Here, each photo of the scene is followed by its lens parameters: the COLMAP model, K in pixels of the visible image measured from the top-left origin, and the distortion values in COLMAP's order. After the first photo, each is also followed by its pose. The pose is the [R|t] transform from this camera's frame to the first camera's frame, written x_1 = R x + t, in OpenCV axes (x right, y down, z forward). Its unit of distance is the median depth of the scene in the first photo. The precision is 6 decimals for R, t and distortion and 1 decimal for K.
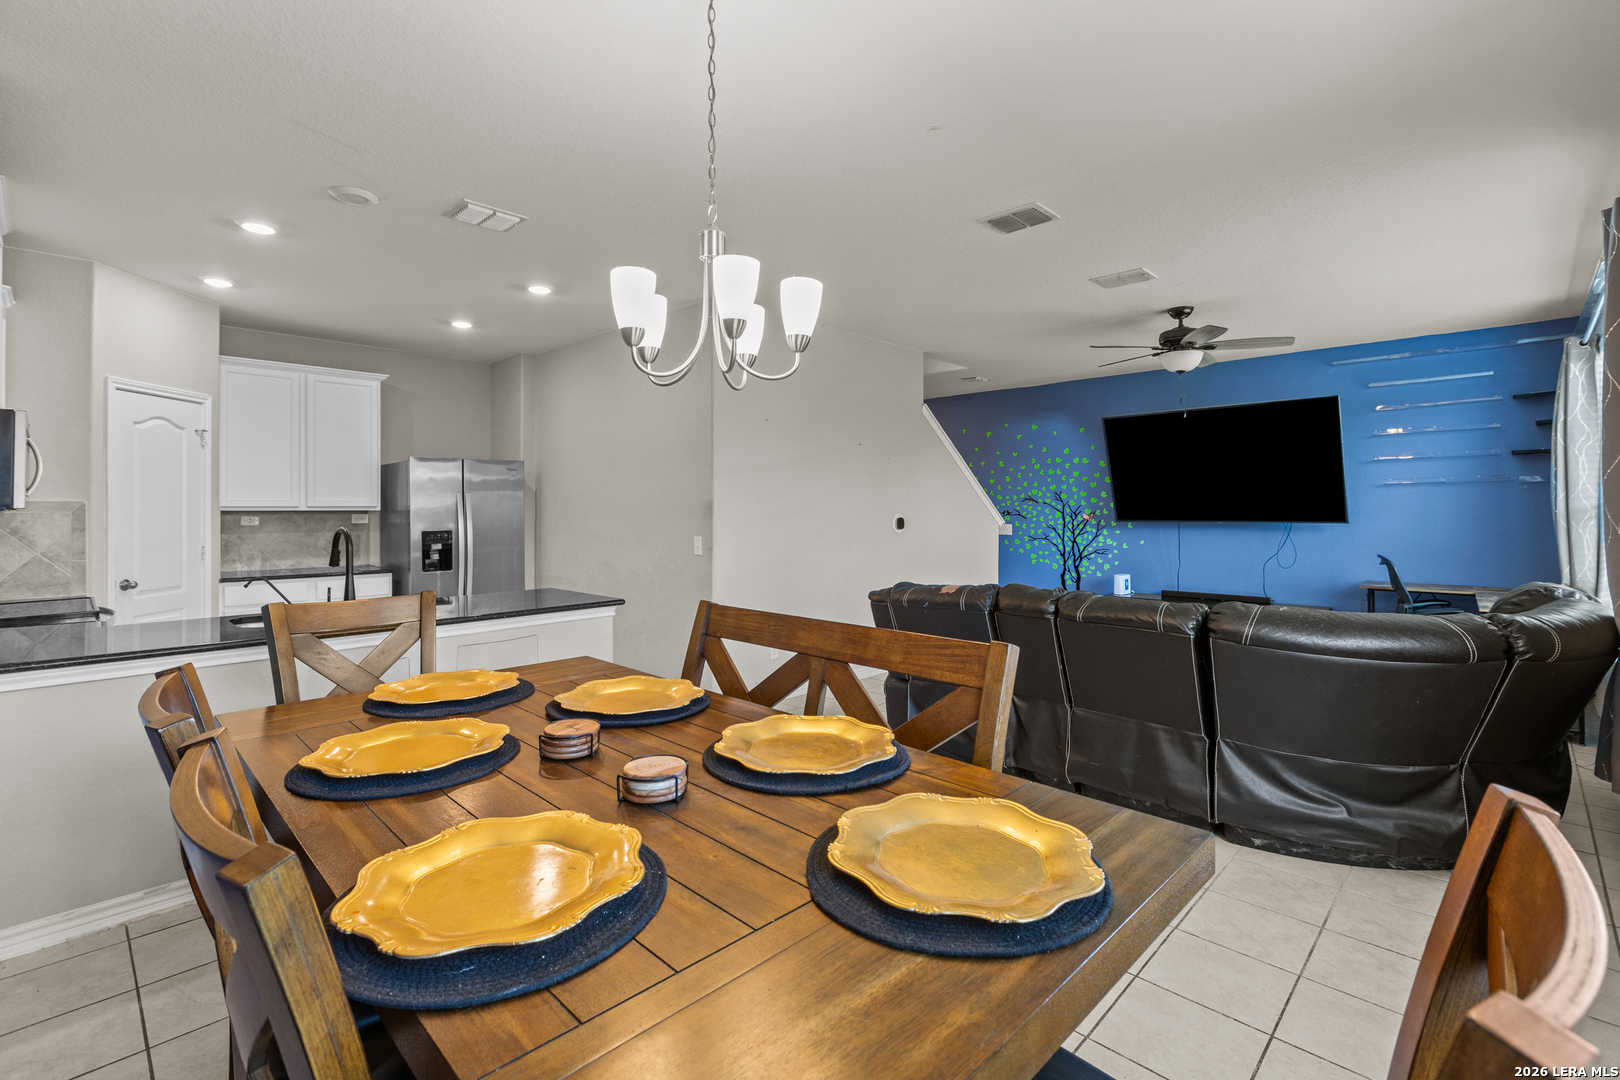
lens RADIAL K [[723.3, 0, 804.9], [0, 723.3, 504.3], [0, 0, 1]] dist [0.000288, -0.000296]
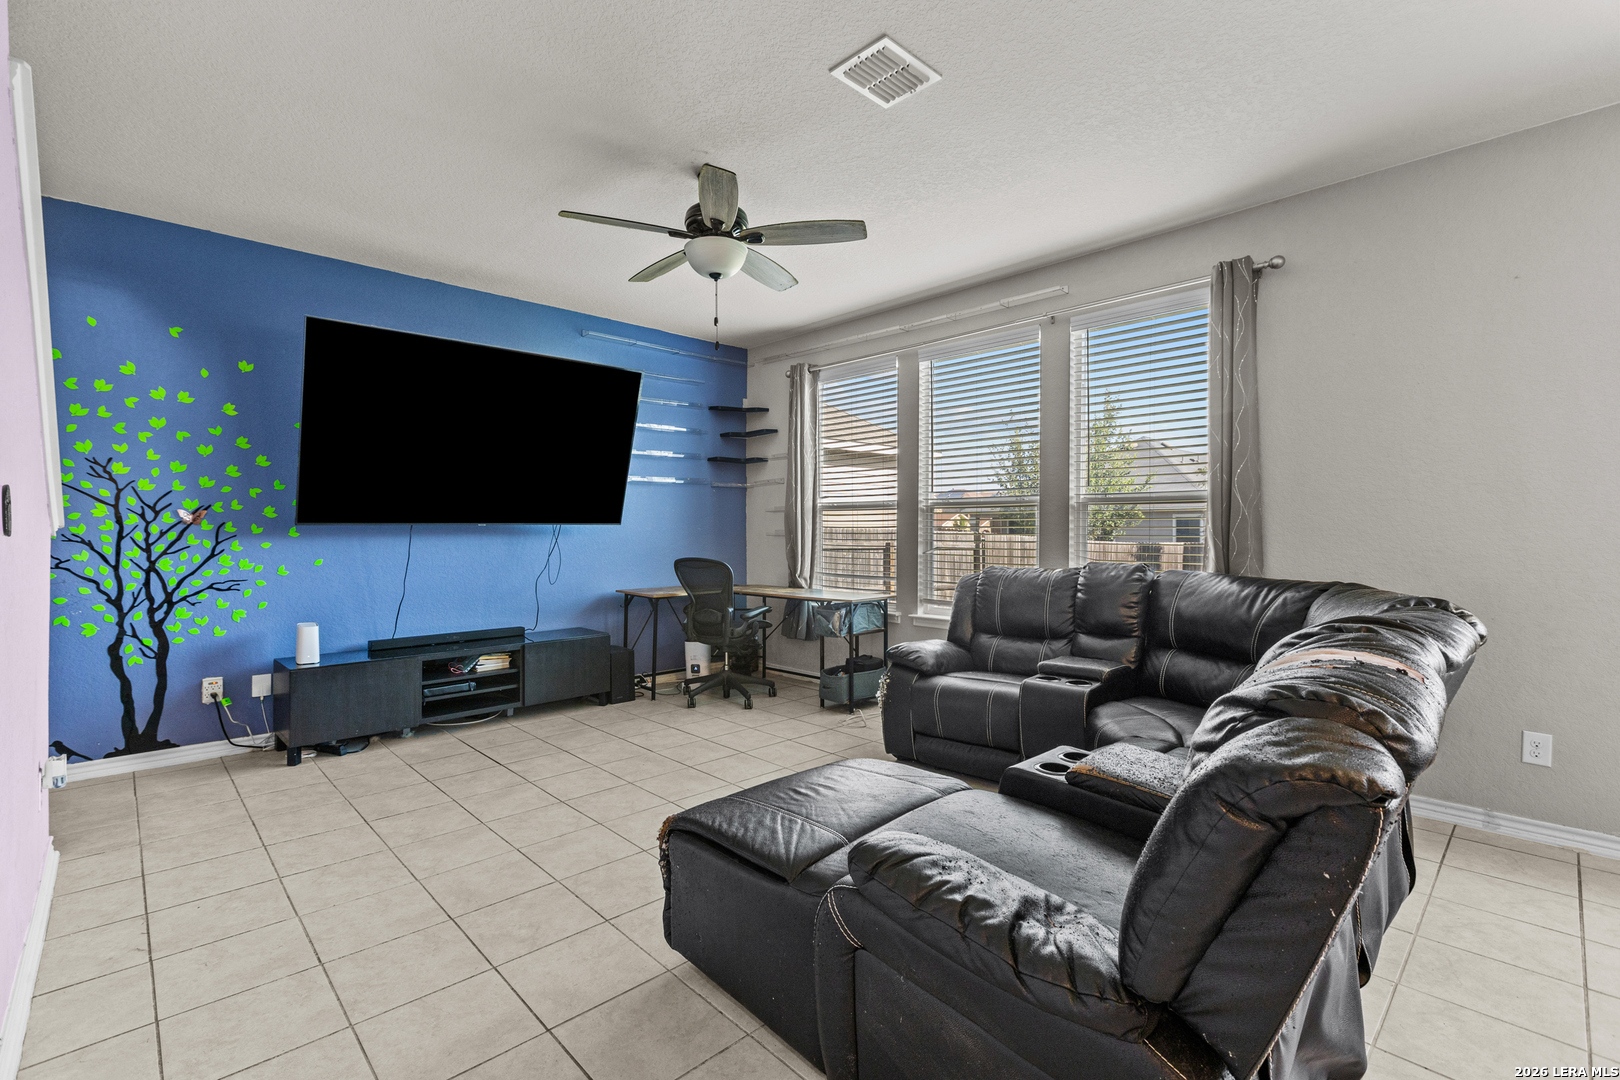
lens RADIAL K [[723.3, 0, 803.8], [0, 723.3, 524.3], [0, 0, 1]] dist [0.000288, -0.000296]
pose [[0.038740, 0.005641, 0.999233, -0.071578], [-0.009061, 0.999945, -0.005294, 0.021684], [-0.999208, -0.008849, 0.038789, 0.574228]]
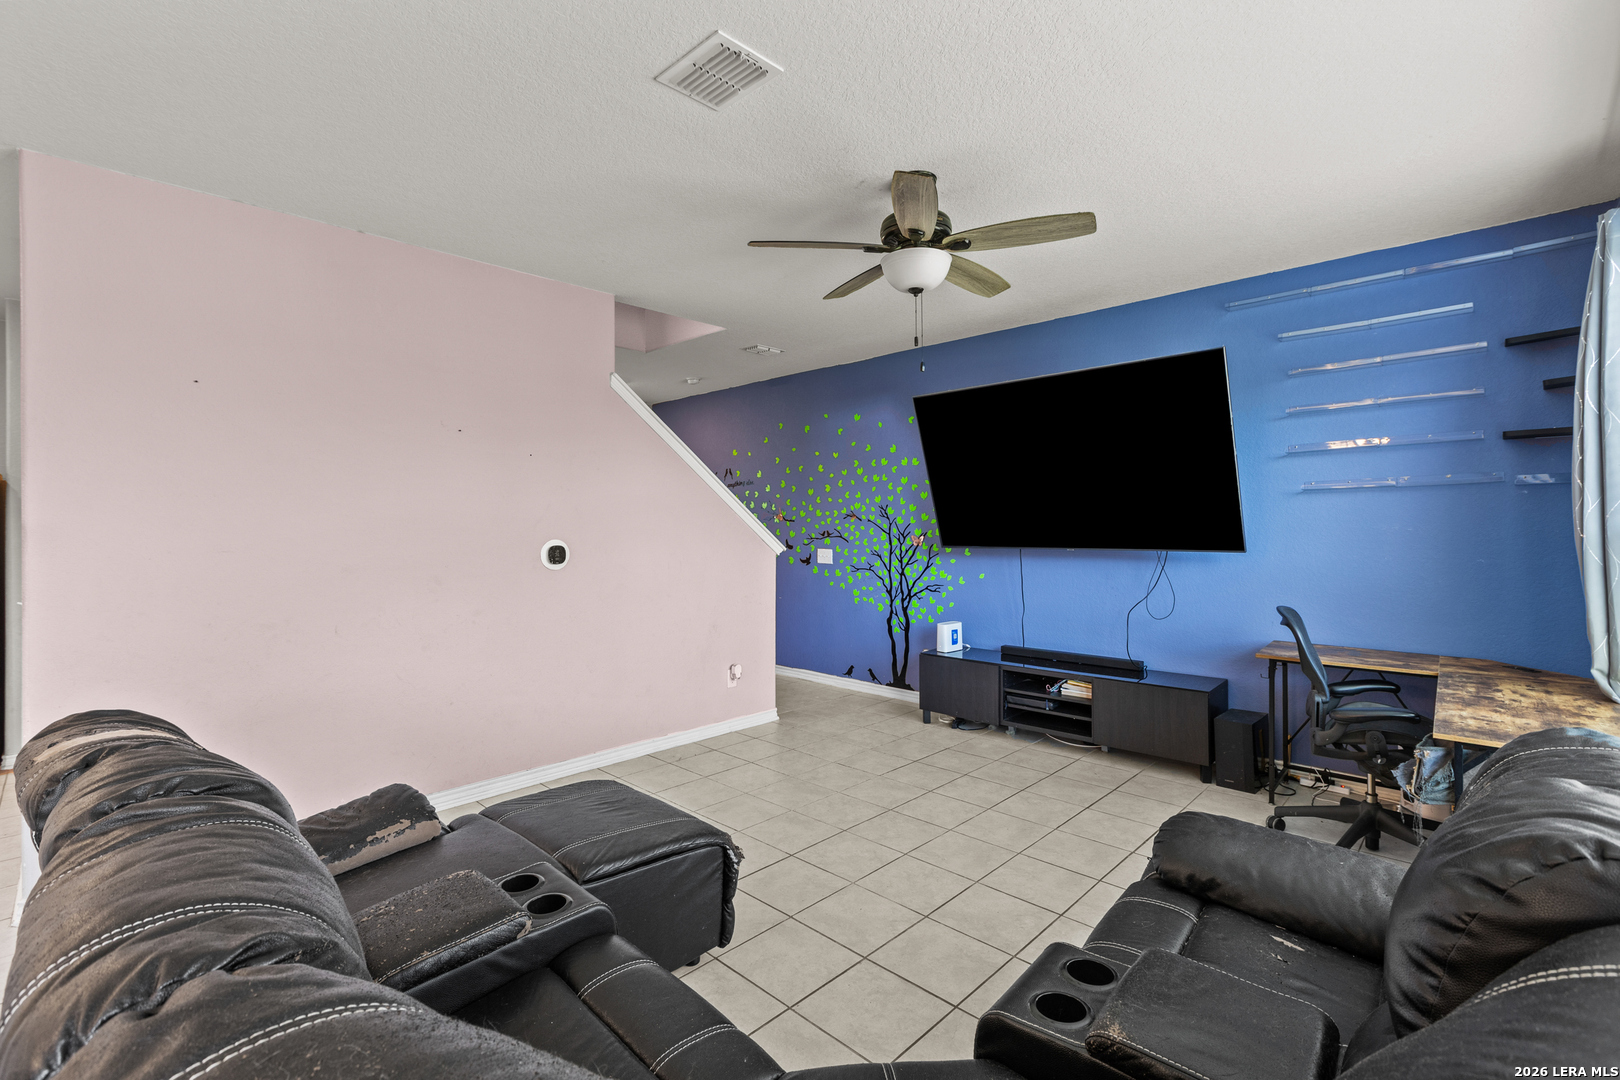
lens RADIAL K [[723.3, 0, 801.2], [0, 723.3, 526.2], [0, 0, 1]] dist [0.000288, -0.000296]
pose [[0.999958, -0.005118, -0.007553, 0.279678], [0.005185, 0.999946, 0.008960, -0.003312], [0.007507, -0.008999, 0.999931, 0.277120]]
